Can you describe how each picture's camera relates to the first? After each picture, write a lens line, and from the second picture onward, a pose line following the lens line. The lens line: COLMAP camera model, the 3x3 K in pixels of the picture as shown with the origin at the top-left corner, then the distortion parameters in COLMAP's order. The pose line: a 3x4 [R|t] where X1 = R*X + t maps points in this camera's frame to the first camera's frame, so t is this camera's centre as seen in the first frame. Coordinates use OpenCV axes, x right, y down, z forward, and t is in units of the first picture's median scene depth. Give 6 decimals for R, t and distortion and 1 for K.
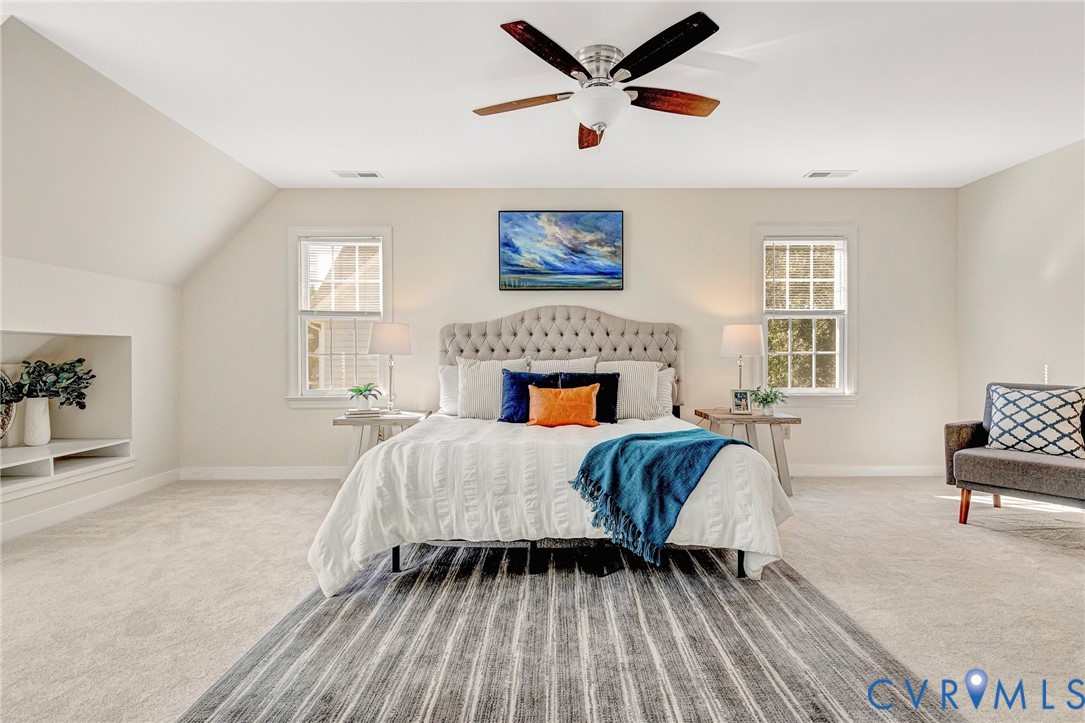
lens RADIAL K [[510.6, 0, 542.5], [0, 510.6, 365.8], [0, 0, 1]] dist [0.008851, -0.000603]
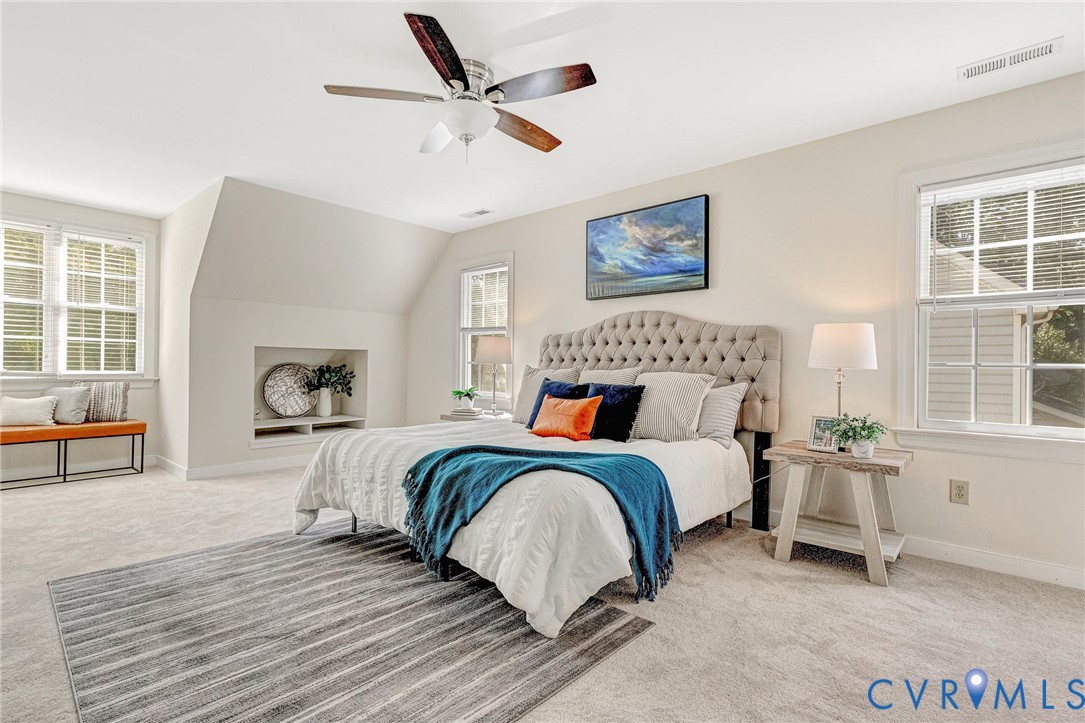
lens RADIAL K [[510.6, 0, 542.5], [0, 510.6, 365.8], [0, 0, 1]] dist [0.008851, -0.000603]
pose [[0.746262, 0.009543, -0.665584, 0.527428], [-0.022957, 0.999671, -0.011407, -0.005425], [0.665256, 0.023792, 0.746236, 0.201527]]
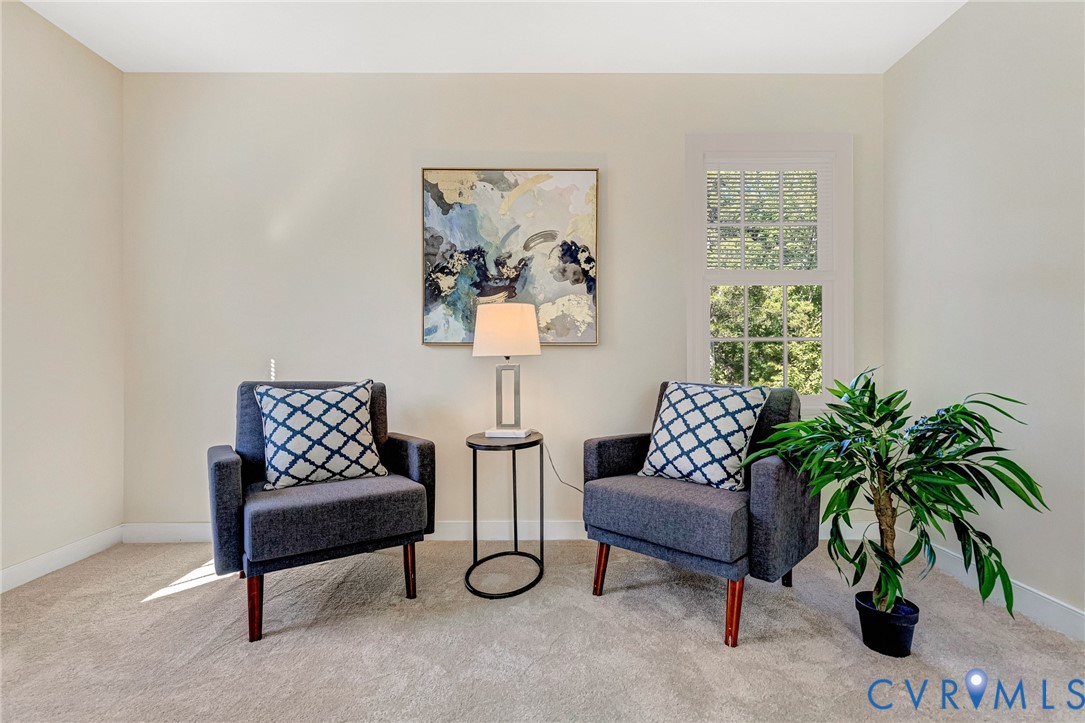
lens RADIAL K [[510.6, 0, 542.5], [0, 510.6, 365.8], [0, 0, 1]] dist [0.008851, -0.000603]
pose [[0.007758, 0.004556, 0.999960, 0.205295], [0.023362, 0.999716, -0.004736, 0.019809], [-0.999697, 0.023398, 0.007649, 0.514279]]
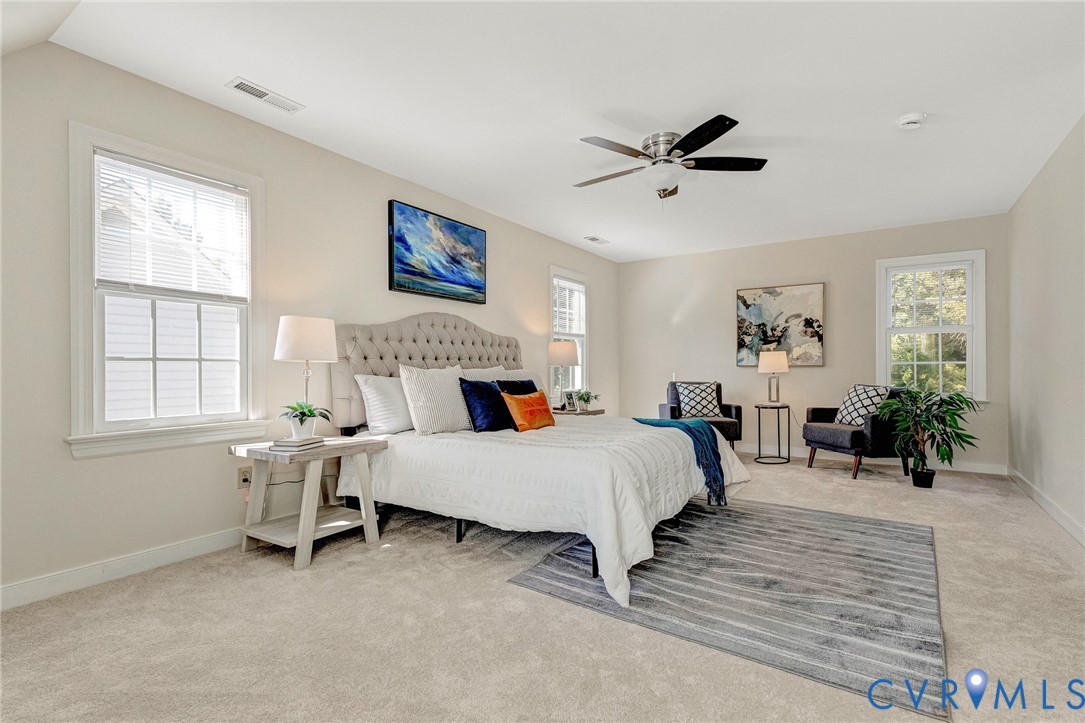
lens RADIAL K [[510.6, 0, 542.5], [0, 510.6, 365.8], [0, 0, 1]] dist [0.008851, -0.000603]
pose [[0.567062, 0.007017, 0.823645, -0.672011], [0.017043, 0.999650, -0.020250, 0.005509], [-0.823499, 0.025520, 0.566744, 0.298843]]
